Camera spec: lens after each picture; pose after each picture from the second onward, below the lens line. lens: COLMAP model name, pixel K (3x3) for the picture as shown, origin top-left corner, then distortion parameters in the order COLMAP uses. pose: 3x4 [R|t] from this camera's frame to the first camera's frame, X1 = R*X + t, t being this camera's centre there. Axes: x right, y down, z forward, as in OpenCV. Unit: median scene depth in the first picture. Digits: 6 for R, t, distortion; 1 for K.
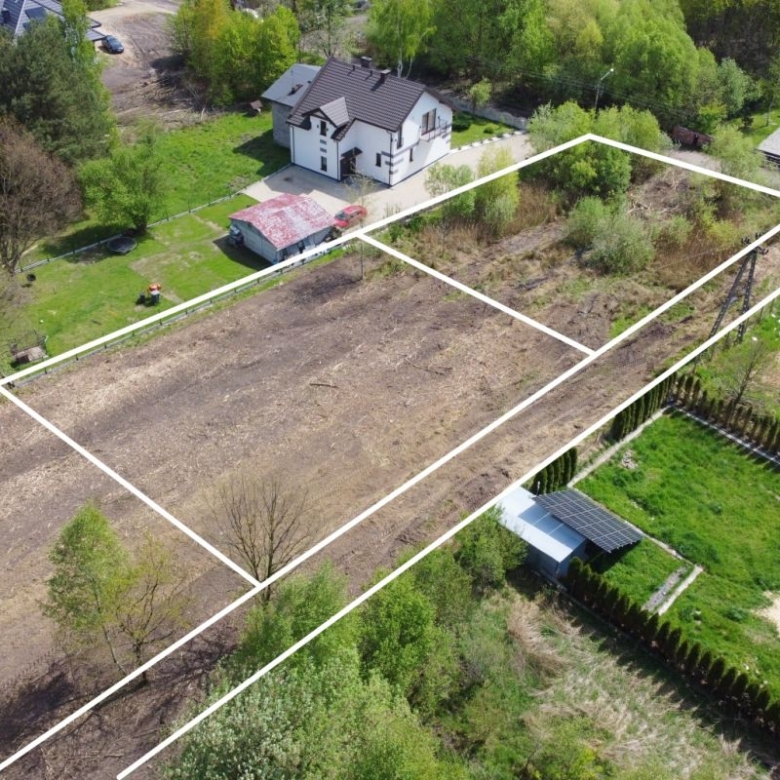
lens RADIAL K [[885.9, 0, 386.7], [0, 885.9, 346.6], [0, 0, 1]] dist [0.018905, -0.035975]
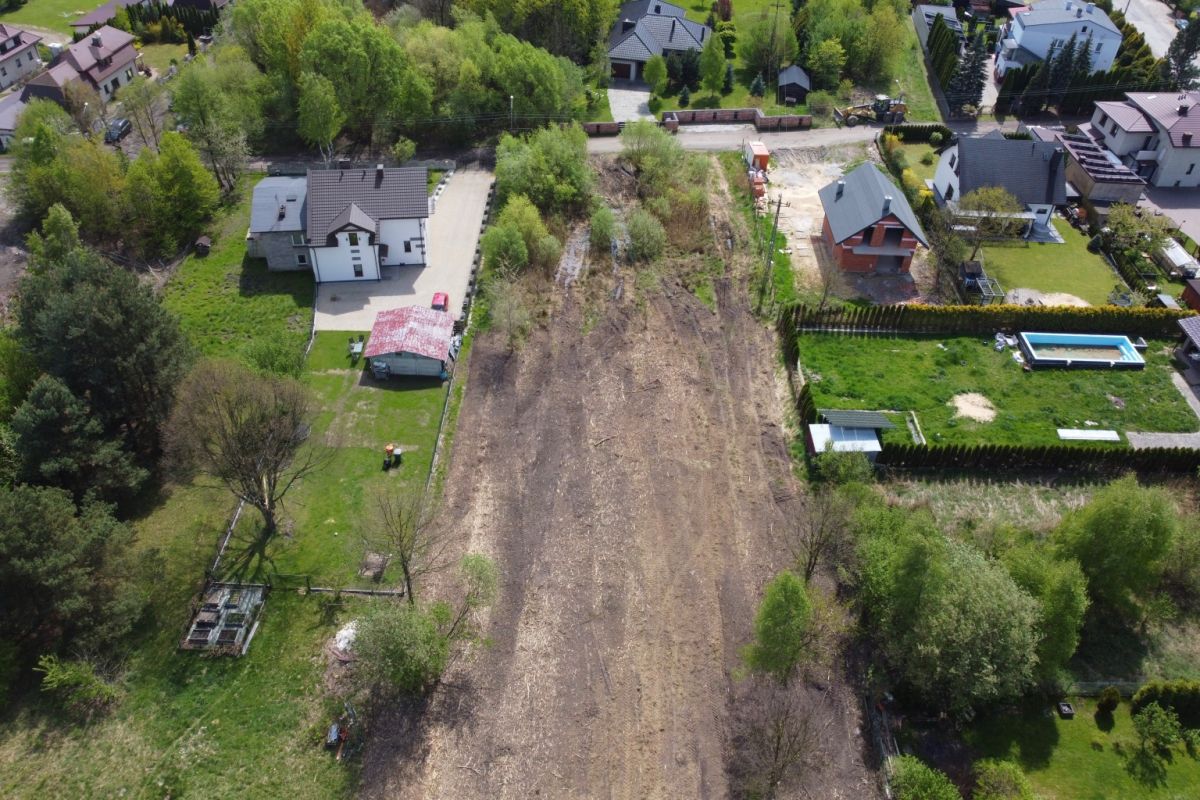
lens RADIAL K [[903.5, 0, 597.6], [0, 903.5, 362.0], [0, 0, 1]] dist [0.007522, -0.010517]
pose [[0.707975, -0.452802, 0.541980, -0.583342], [0.409353, 0.888457, 0.207543, -0.259996], [-0.575501, 0.074926, 0.814361, 0.012160]]
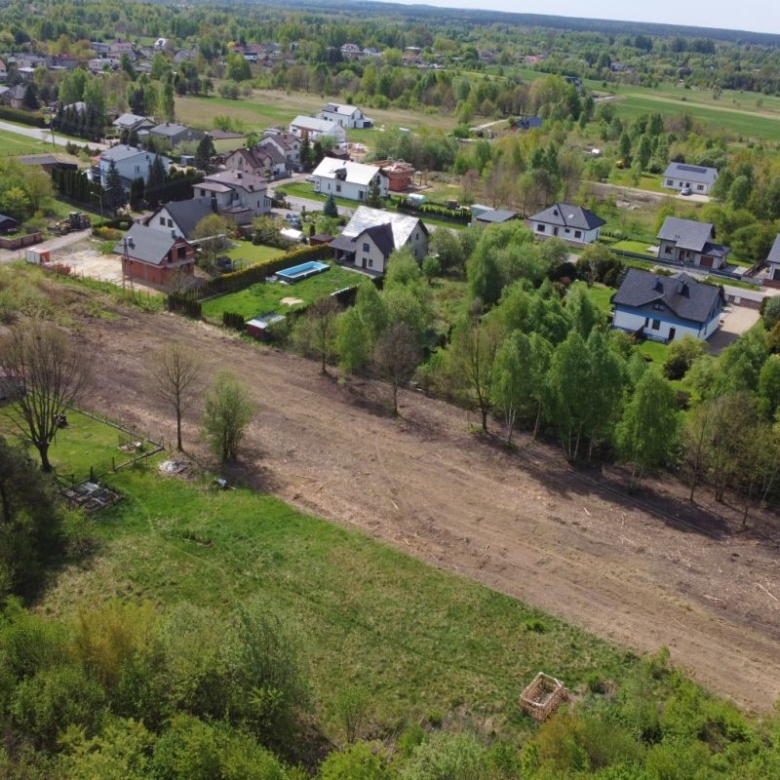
lens RADIAL K [[880.9, 0, 387.2], [0, 880.9, 363.7], [0, 0, 1]] dist [0.026208, -0.054399]
pose [[-0.194597, -0.410021, 0.891075, -1.505324], [0.532565, 0.718715, 0.447015, -0.450371], [-0.823715, 0.561543, 0.078503, 0.394913]]
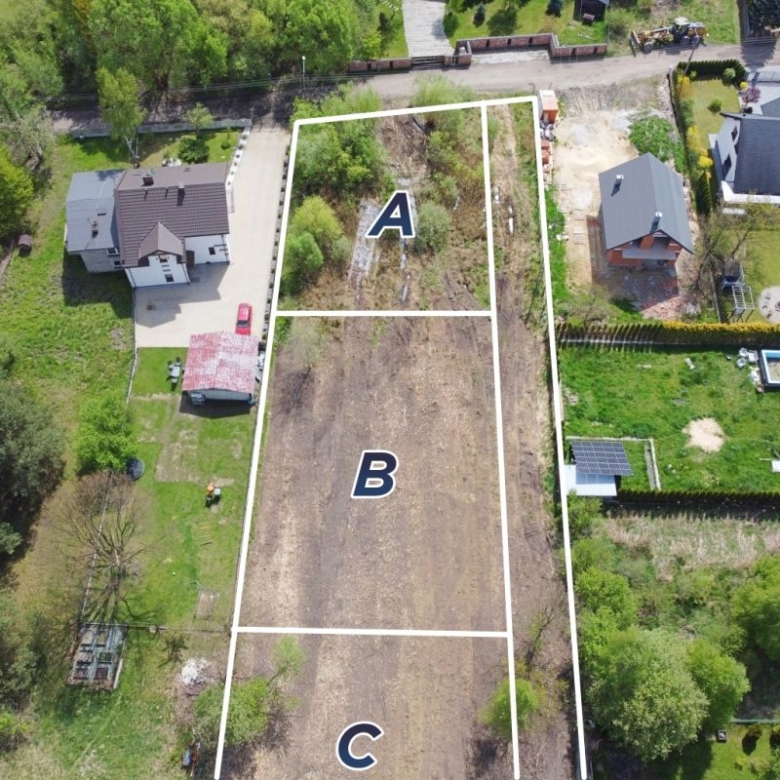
lens RADIAL K [[885.9, 0, 386.7], [0, 885.9, 346.6], [0, 0, 1]] dist [0.018905, -0.035975]
pose [[0.719737, -0.603600, 0.342995, -0.373313], [0.415087, 0.770161, 0.484309, -0.684080], [-0.556490, -0.206202, 0.804860, -0.086436]]
